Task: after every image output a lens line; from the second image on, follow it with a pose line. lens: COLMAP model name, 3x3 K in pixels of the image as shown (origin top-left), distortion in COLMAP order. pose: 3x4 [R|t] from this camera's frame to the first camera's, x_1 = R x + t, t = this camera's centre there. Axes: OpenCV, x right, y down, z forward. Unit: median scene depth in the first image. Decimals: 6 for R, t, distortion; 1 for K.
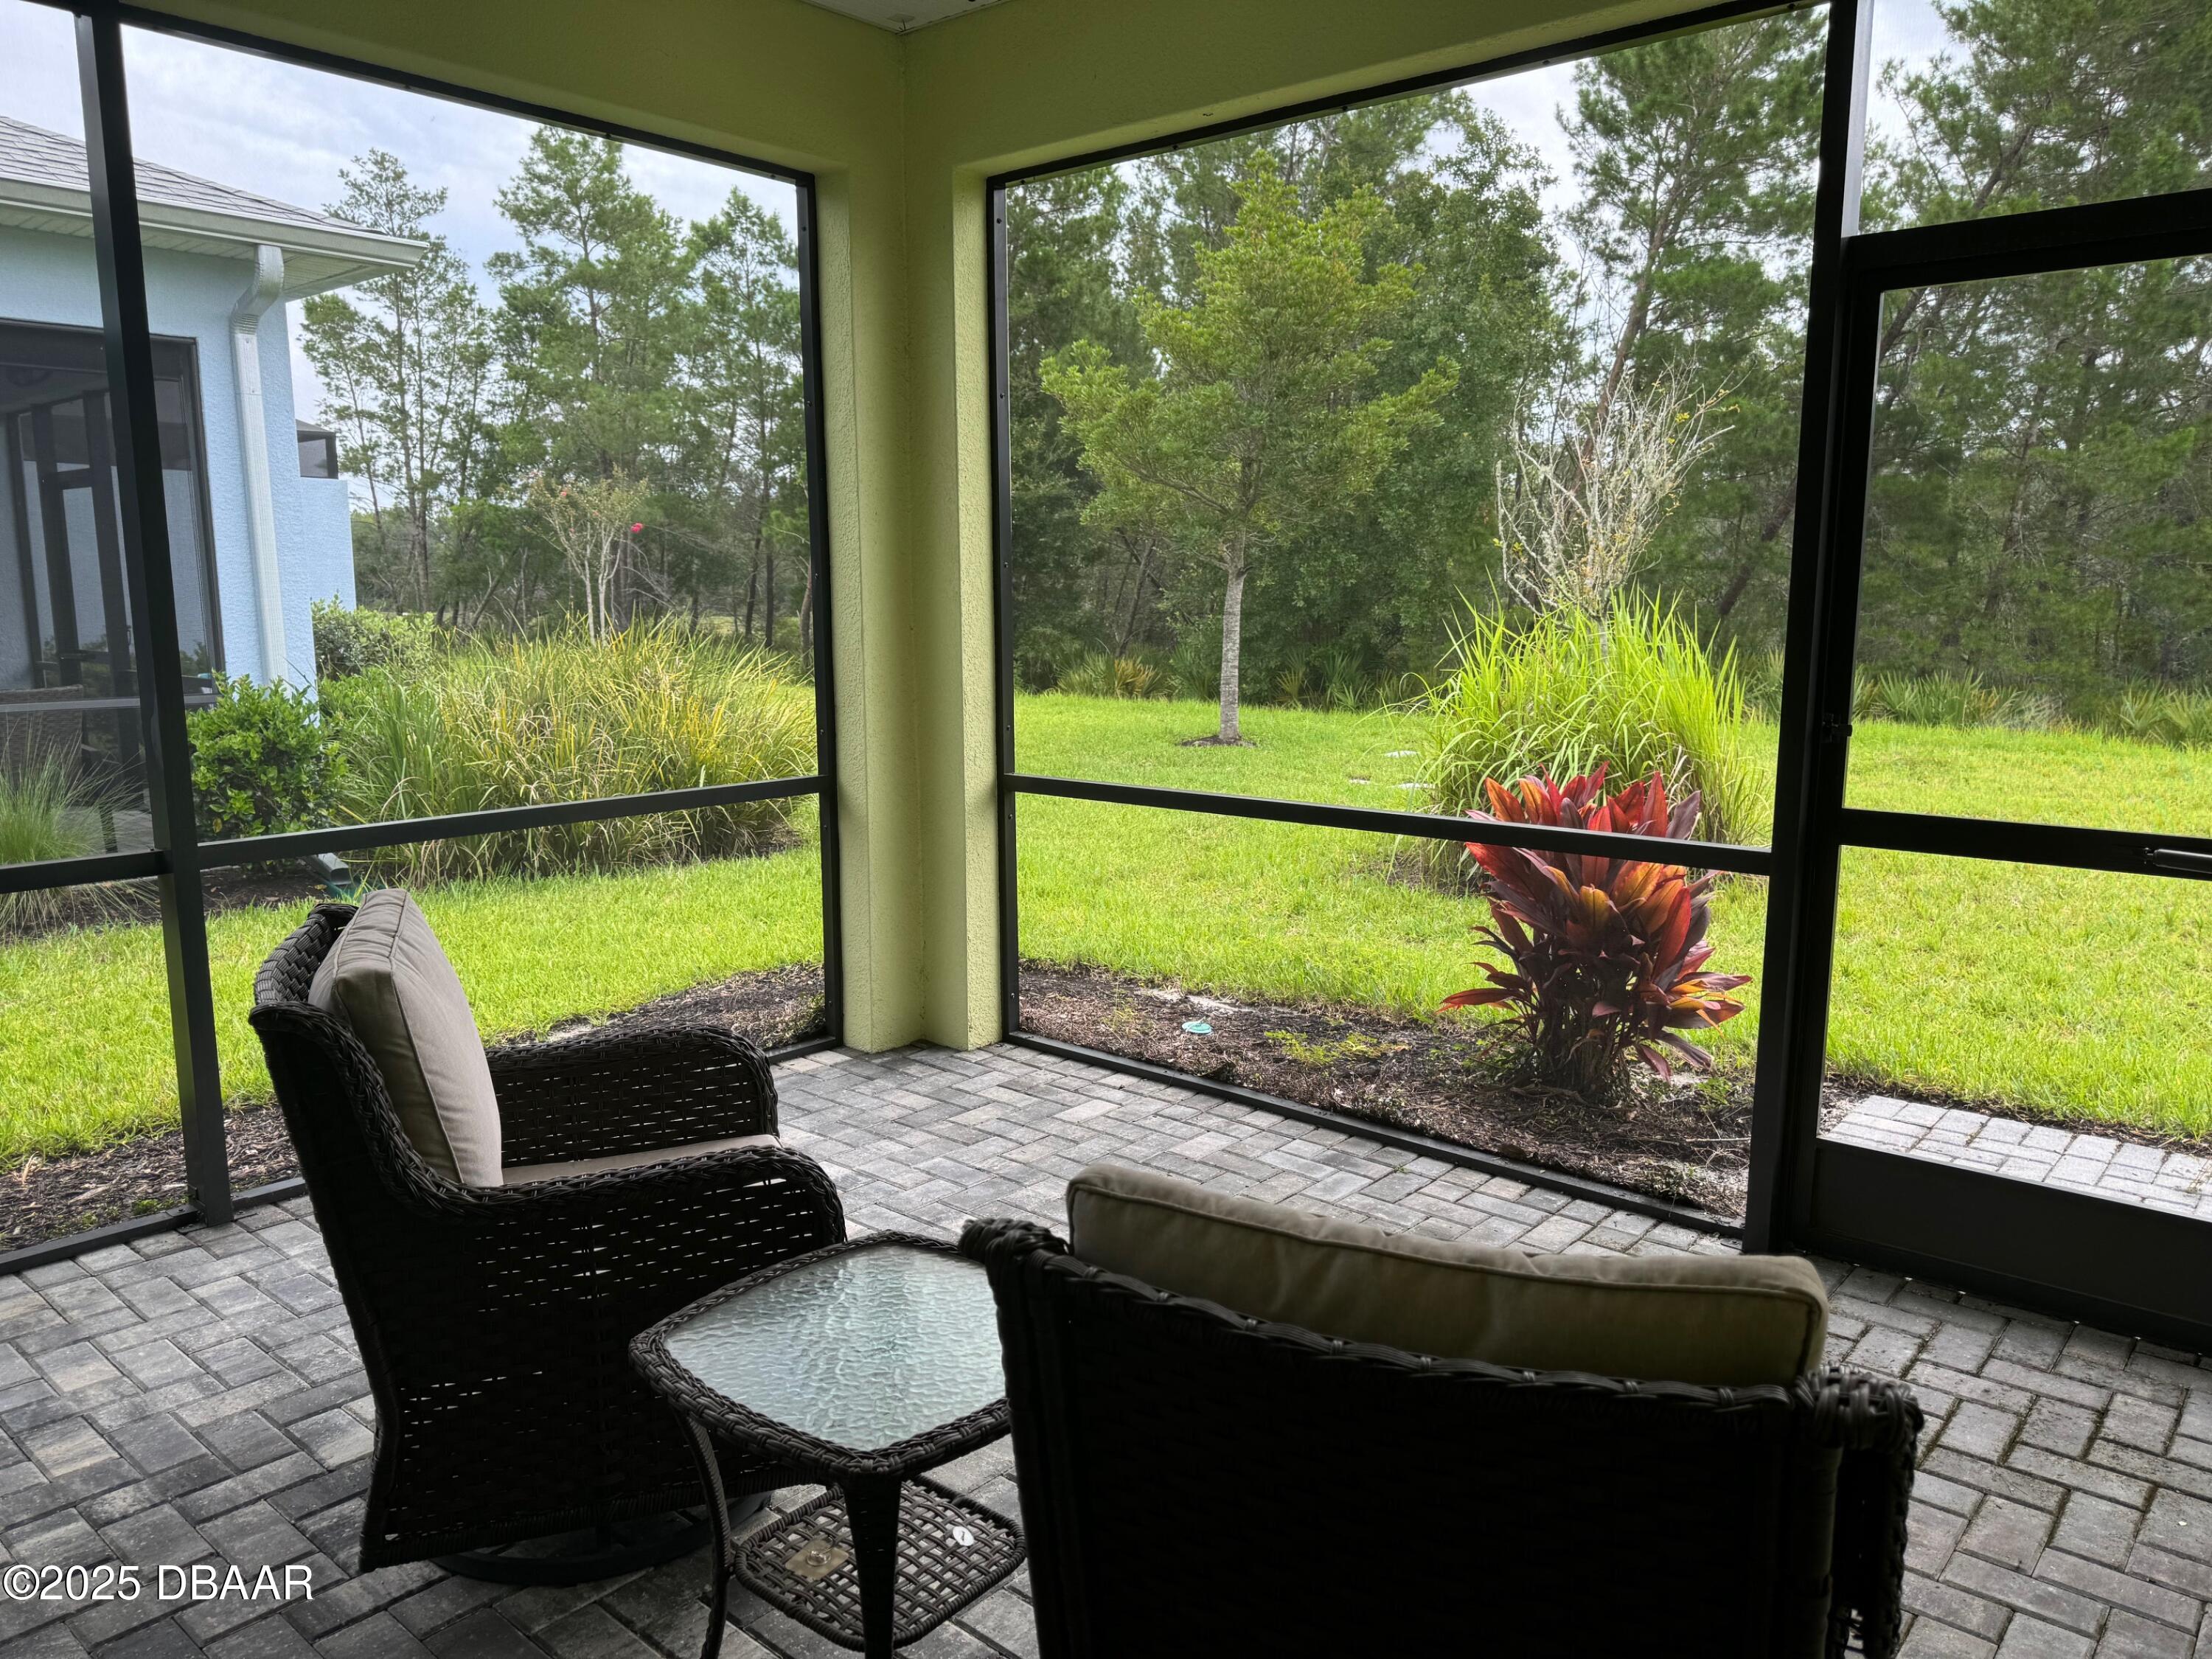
lens RADIAL K [[1530.9, 0, 1101.8], [0, 1530.9, 826.7], [0, 0, 1]] dist [0.077357, -0.073500]
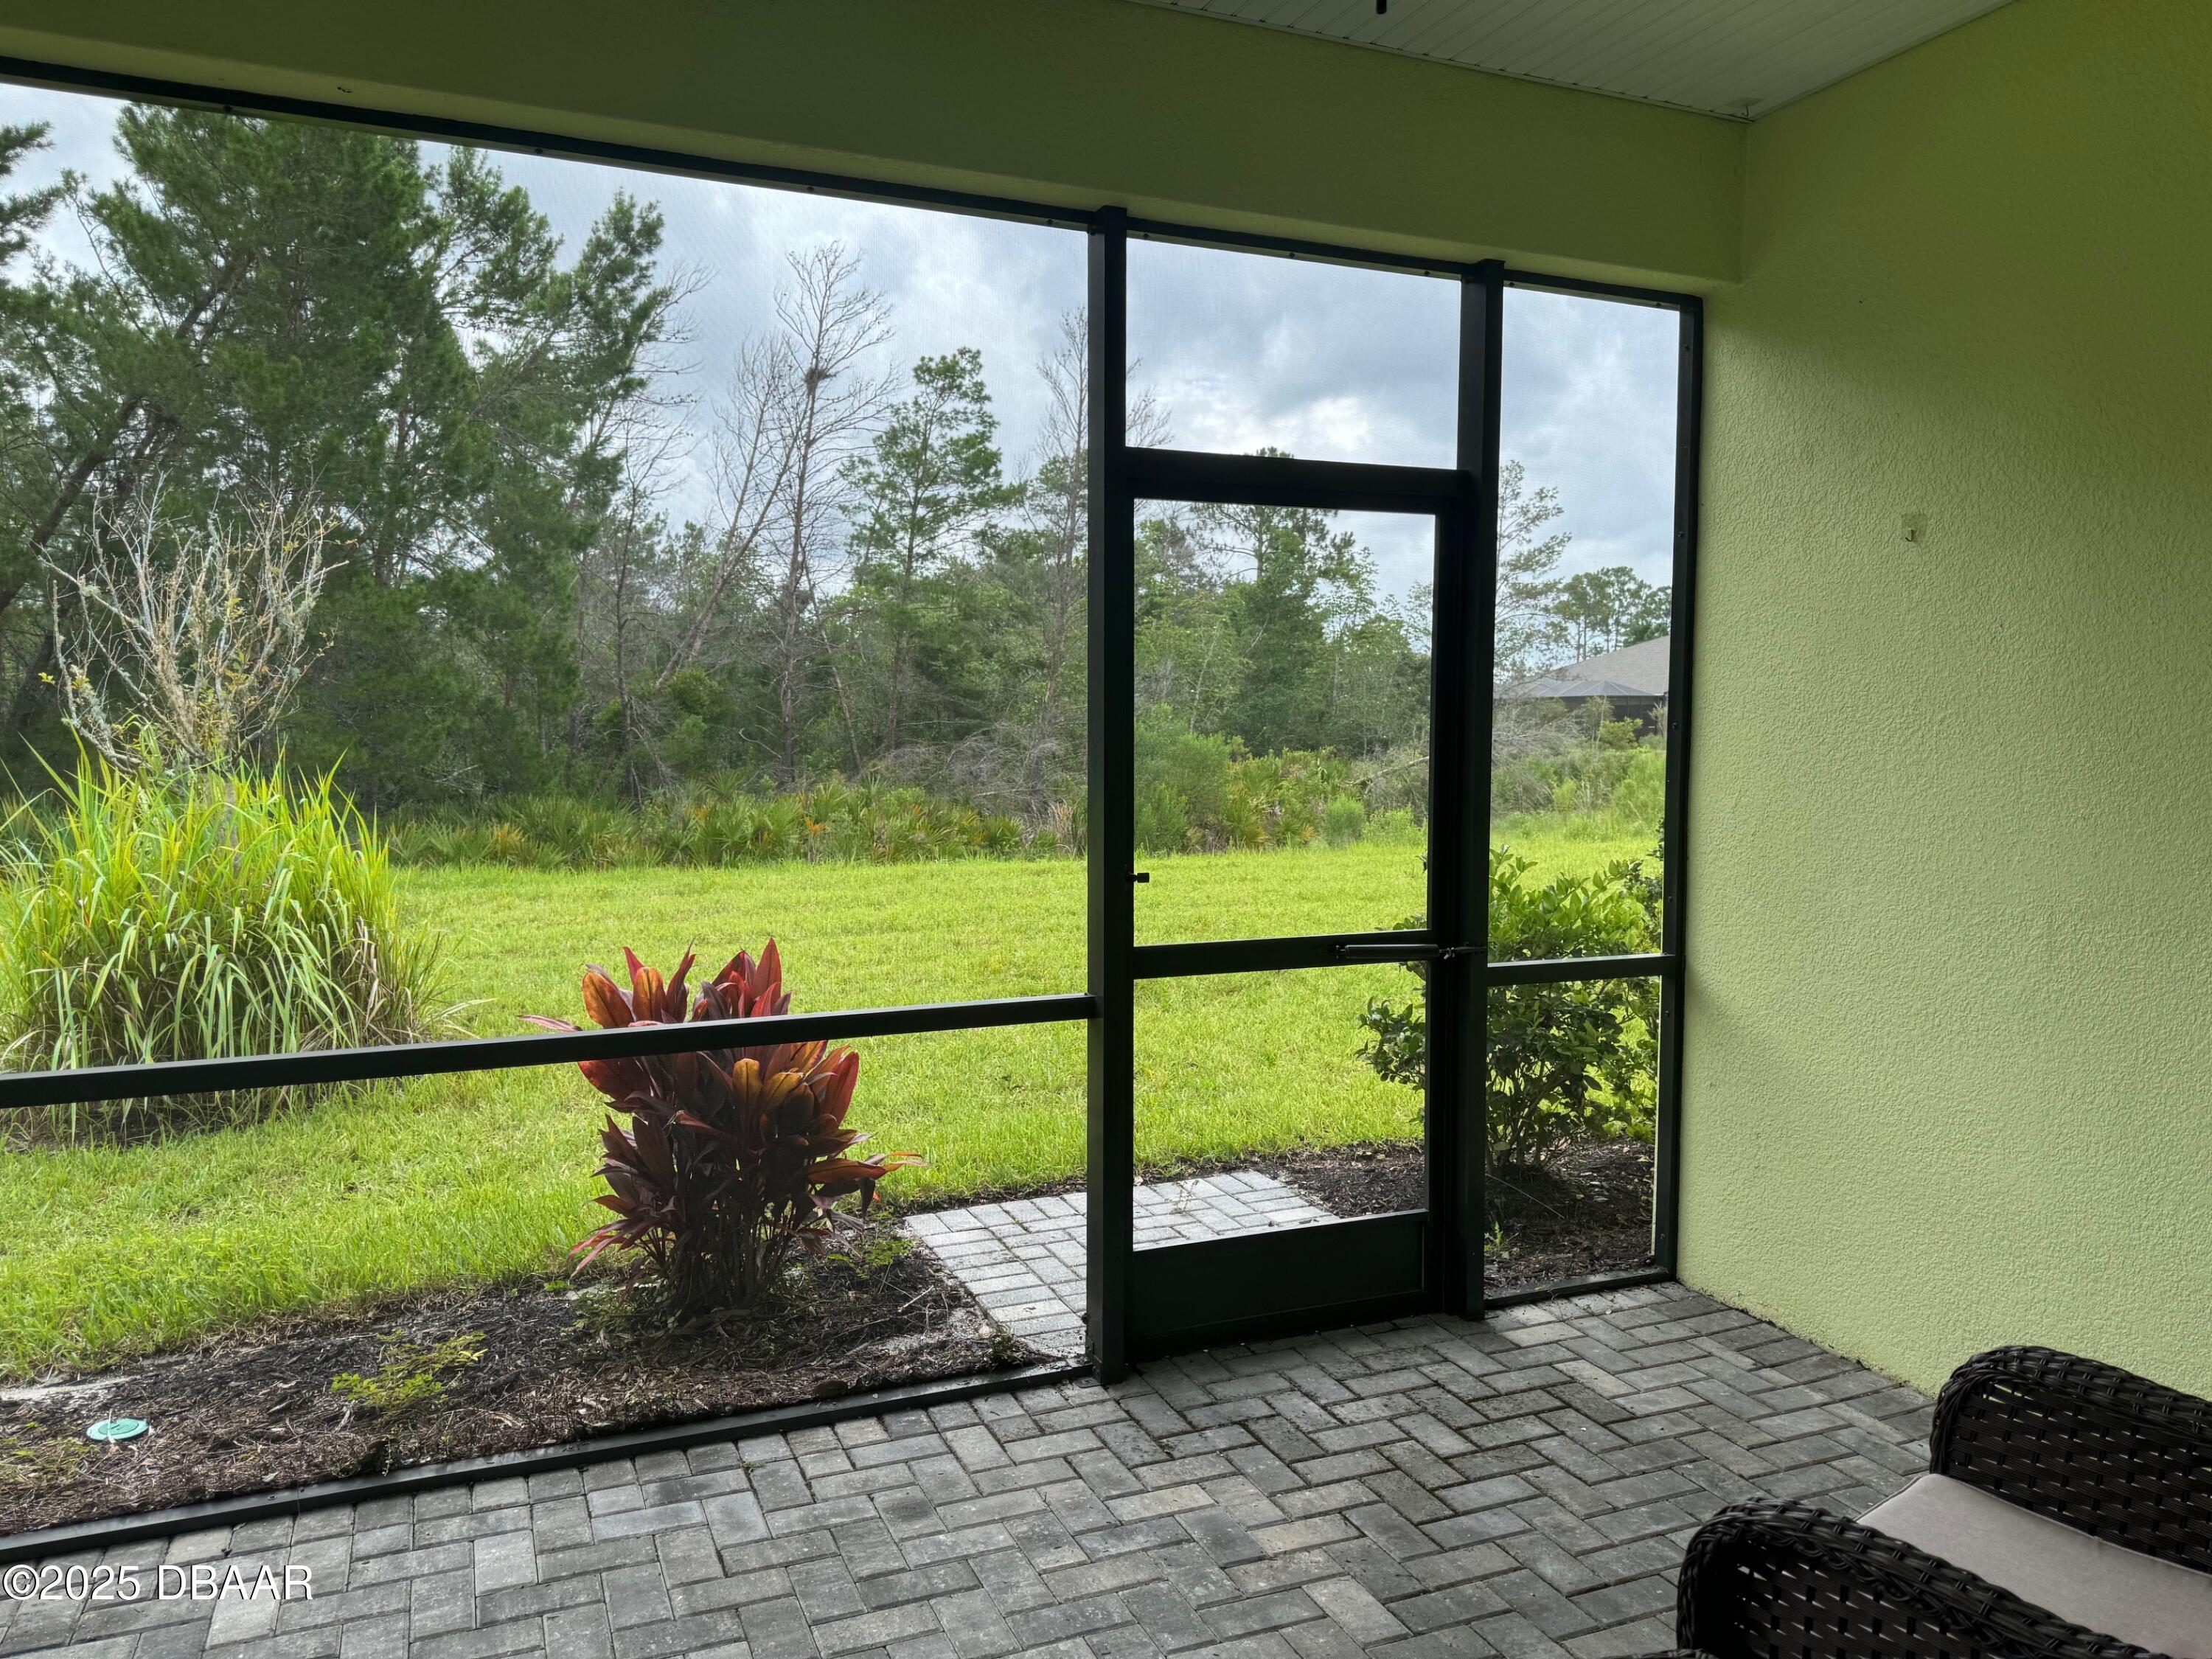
lens RADIAL K [[1553.0, 0, 1106.0], [0, 1553.0, 829.5], [0, 0, 1]] dist [0.059880, -0.069629]
pose [[0.451893, -0.061643, 0.889940, -0.394219], [0.136472, 0.990644, -0.000679, -0.074002], [-0.881571, 0.121758, 0.456078, 0.384181]]
